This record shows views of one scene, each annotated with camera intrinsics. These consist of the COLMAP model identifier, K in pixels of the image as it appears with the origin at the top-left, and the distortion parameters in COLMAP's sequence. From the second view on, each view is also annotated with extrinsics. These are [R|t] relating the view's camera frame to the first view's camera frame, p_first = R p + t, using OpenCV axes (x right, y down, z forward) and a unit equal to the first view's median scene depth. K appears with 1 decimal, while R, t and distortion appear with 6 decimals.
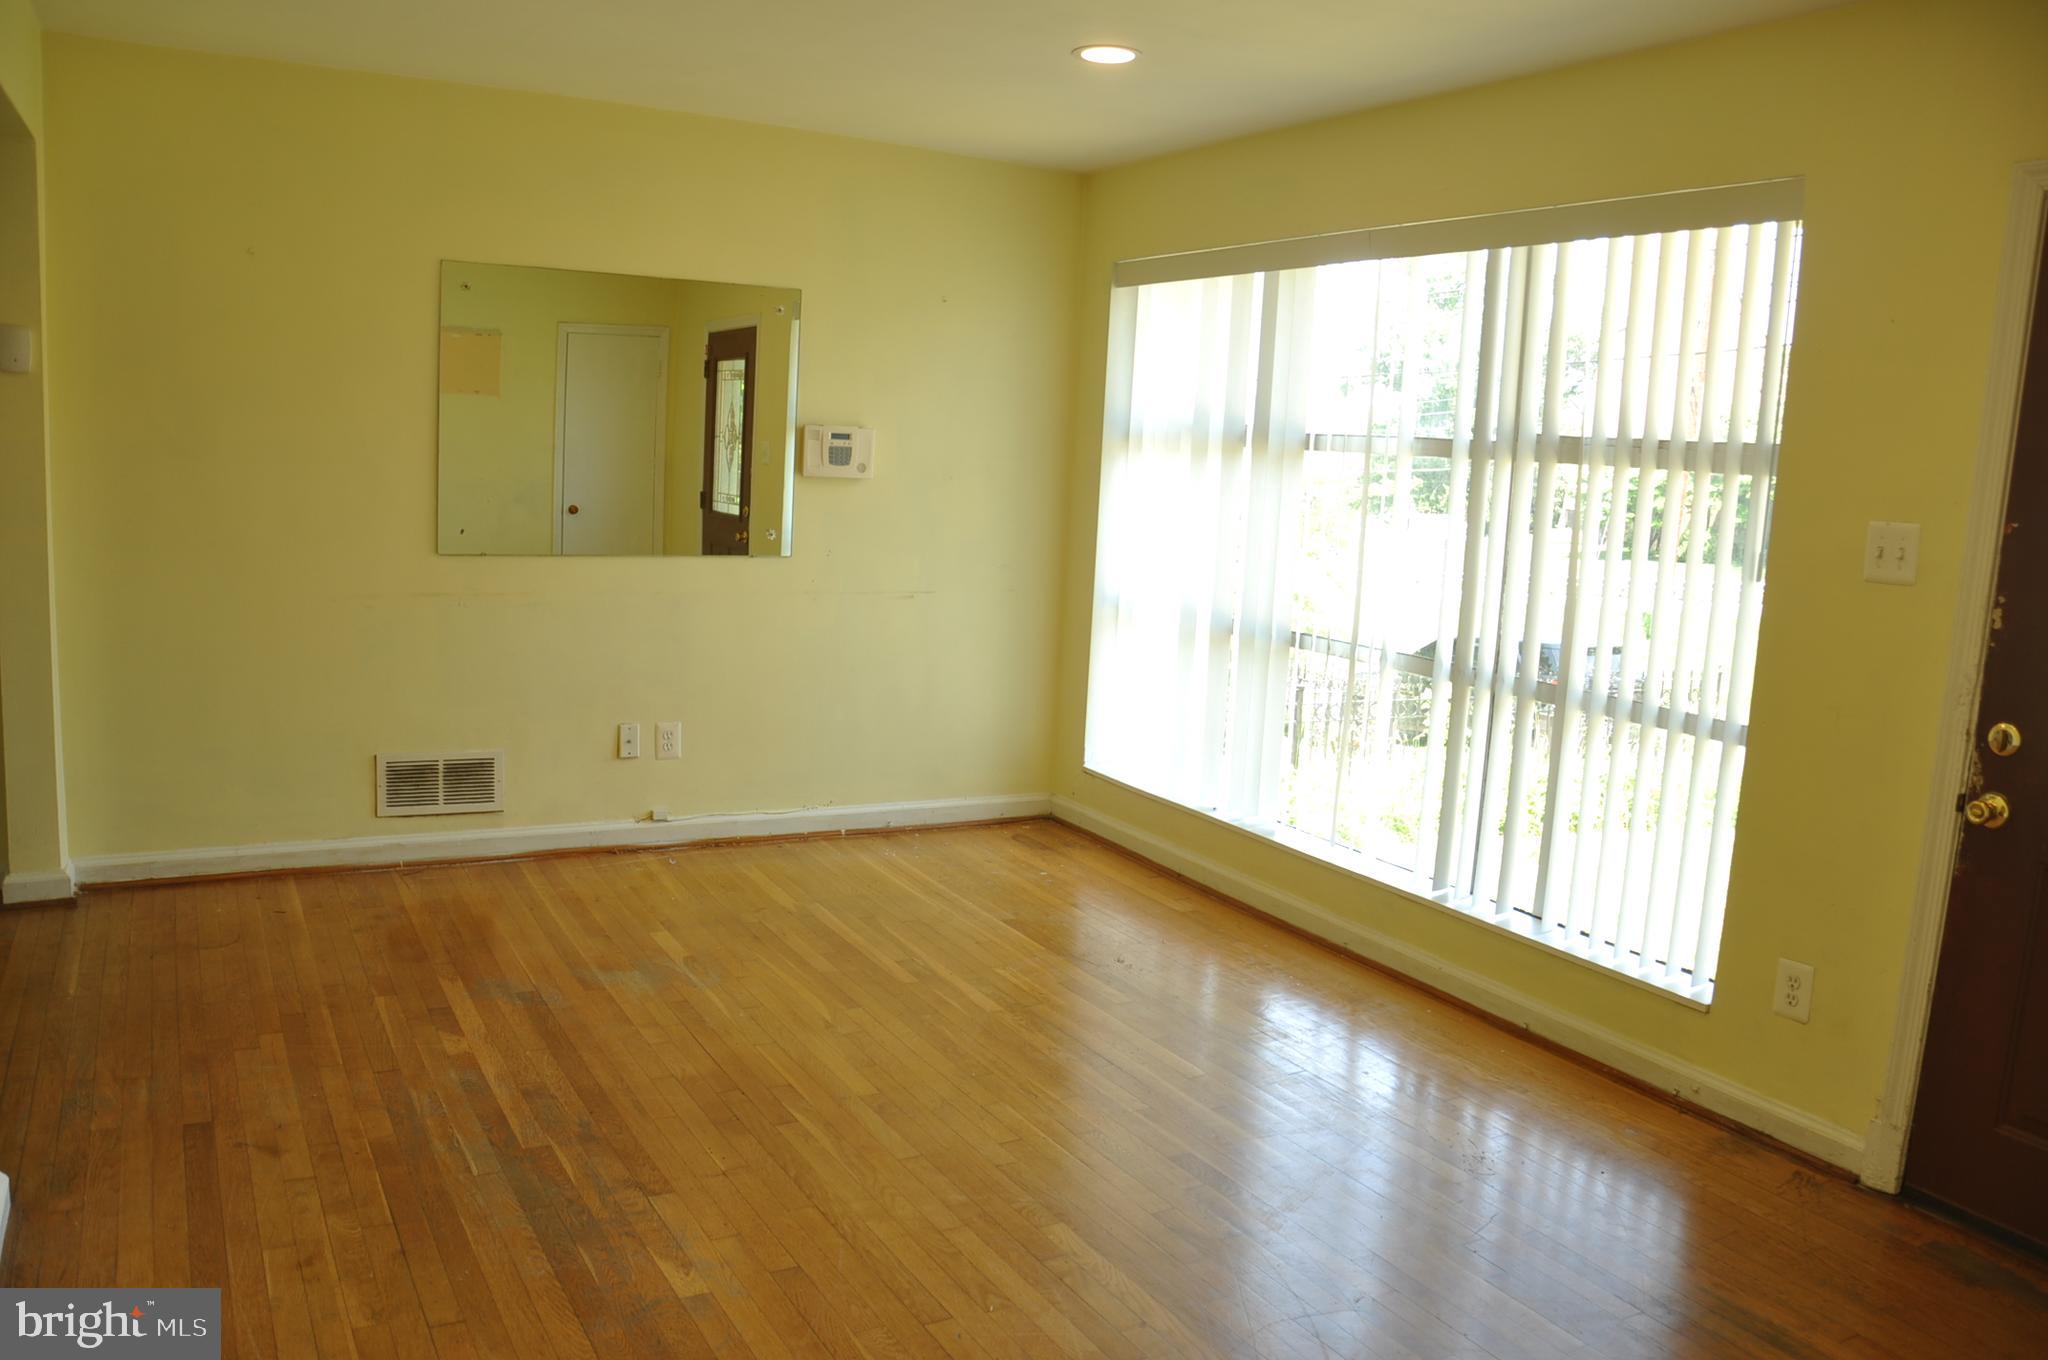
lens RADIAL K [[1589.1, 0, 1026.5], [0, 1589.1, 689.5], [0, 0, 1]] dist [-0.161567, 0.118804]
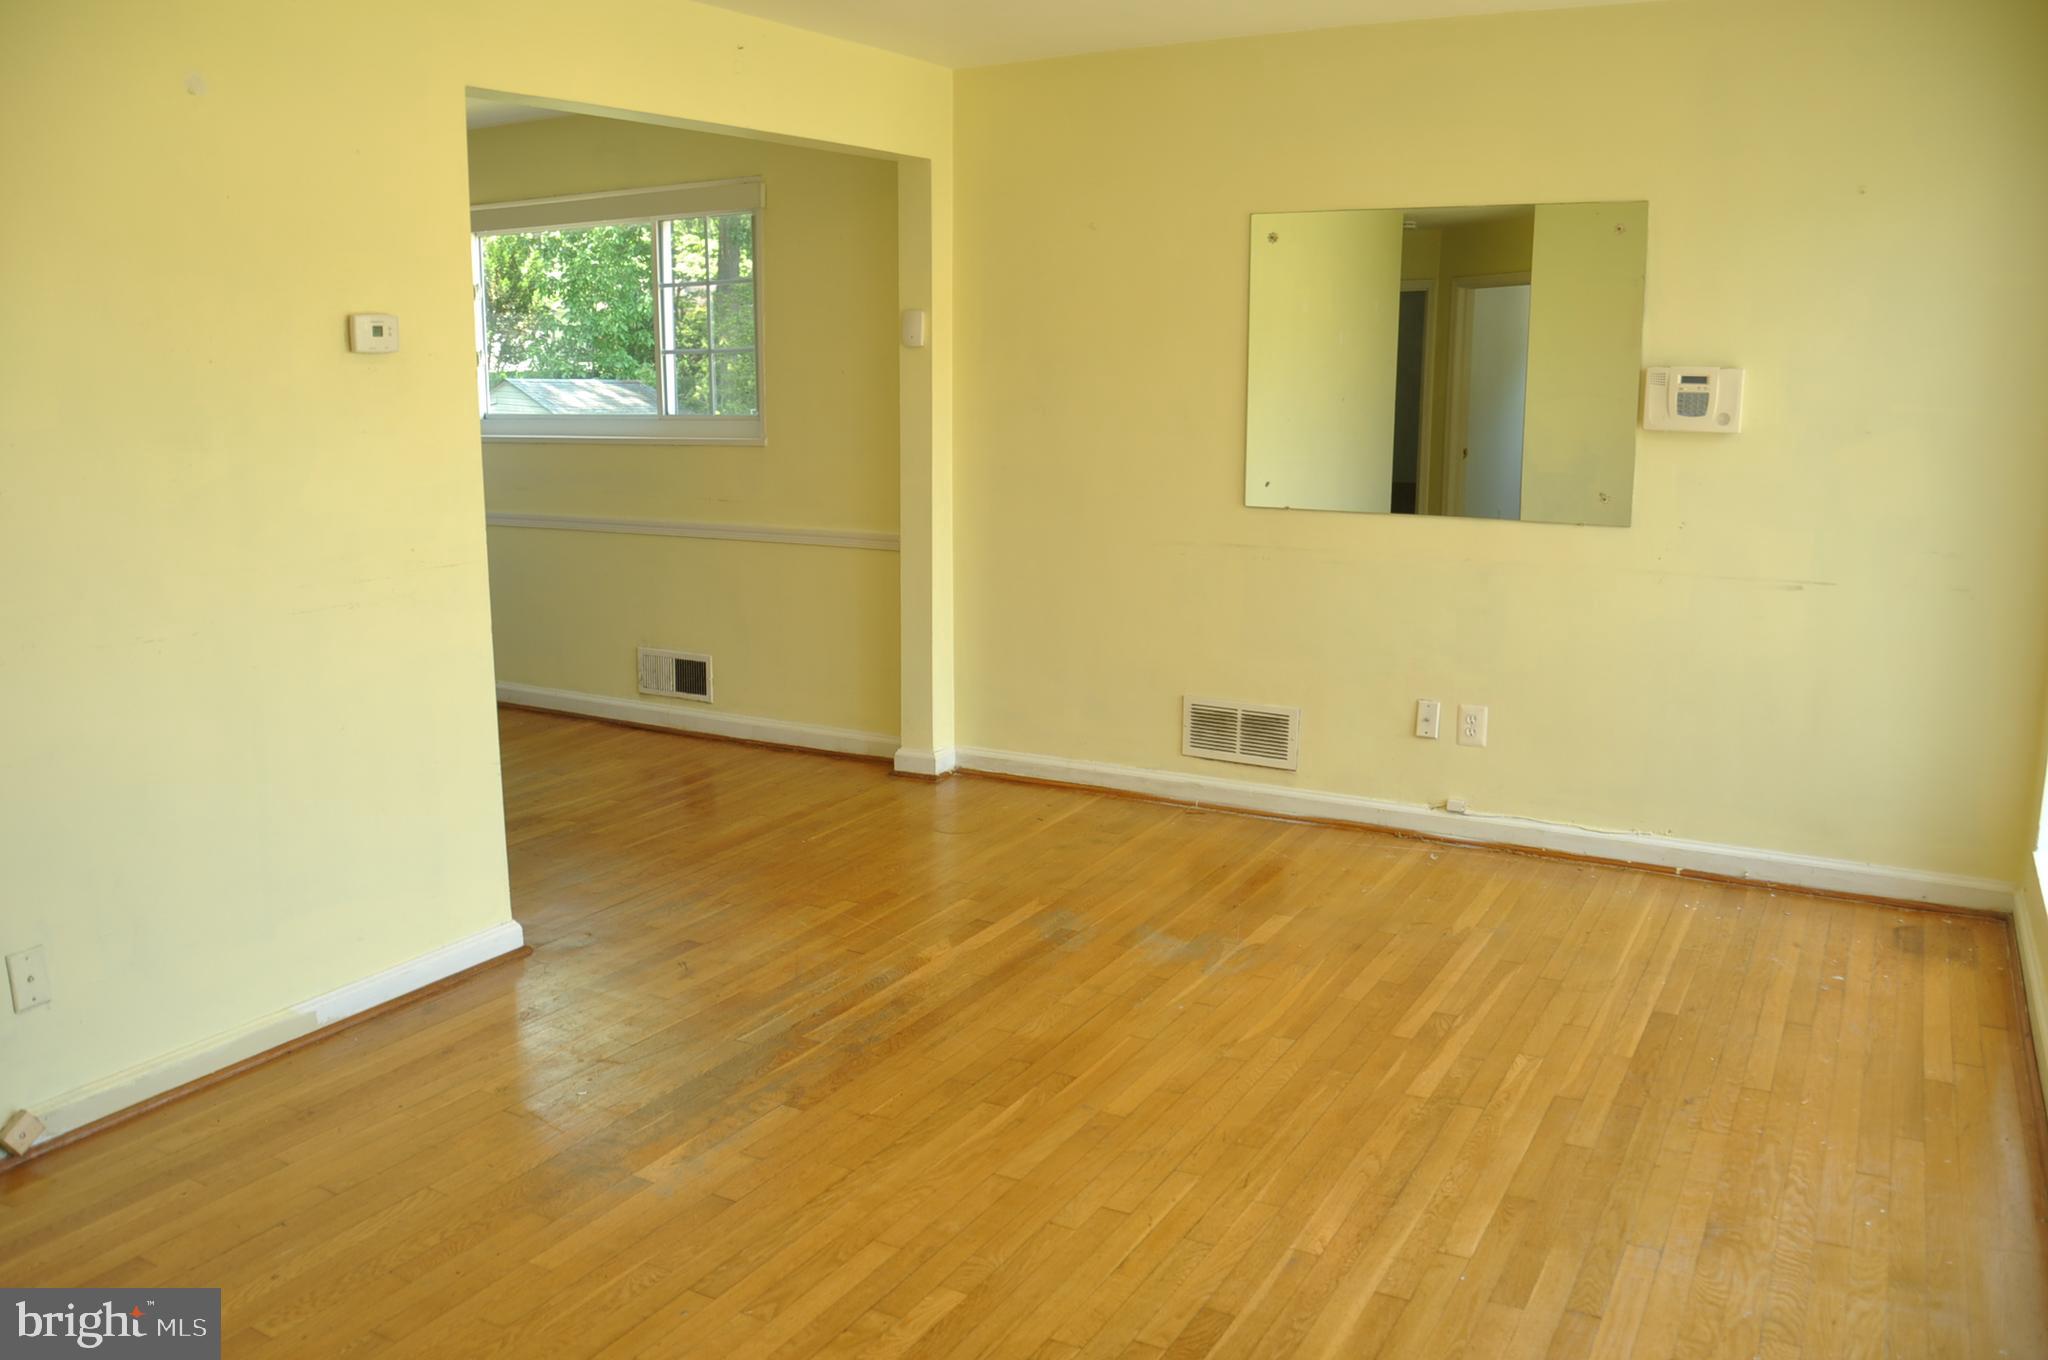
lens RADIAL K [[1589.1, 0, 1026.5], [0, 1589.1, 689.5], [0, 0, 1]] dist [-0.161567, 0.118804]
pose [[0.516621, 0.117248, -0.848148, 0.433106], [-0.103913, 0.991843, 0.073817, -0.029948], [0.849885, 0.049998, 0.524591, 0.344764]]
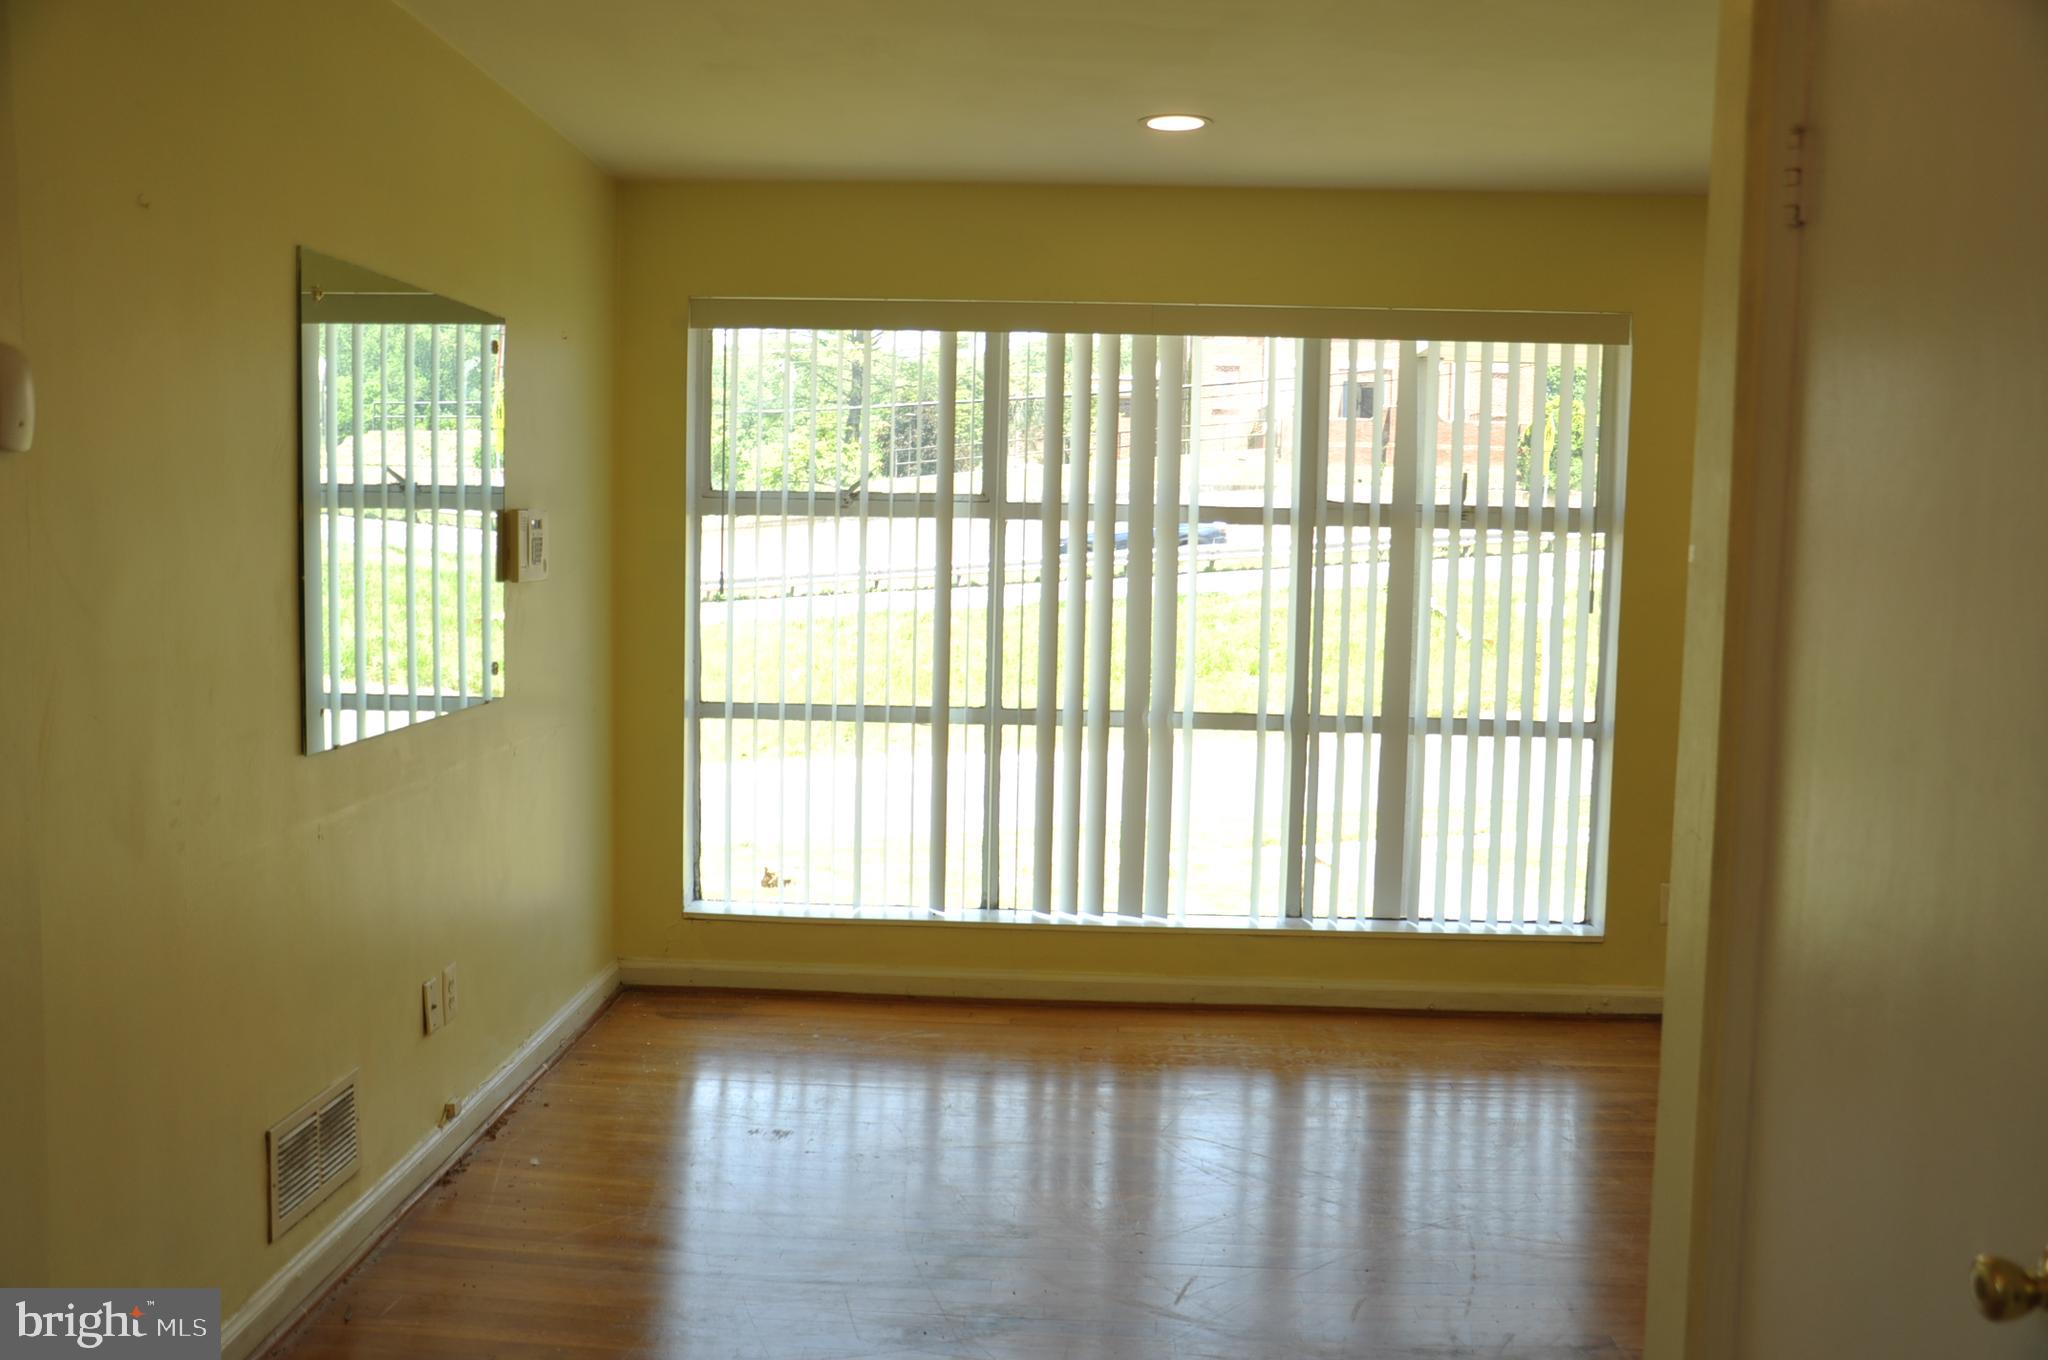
lens RADIAL K [[1799.0, 0, 1024.0], [0, 1799.0, 680.0], [0, 0, 1]] dist [-0.060748, -0.000478]
pose [[0.519356, -0.107626, 0.847754, -0.780762], [0.136976, 0.989695, 0.041731, -0.102326], [-0.843509, 0.094449, 0.528746, 0.430861]]
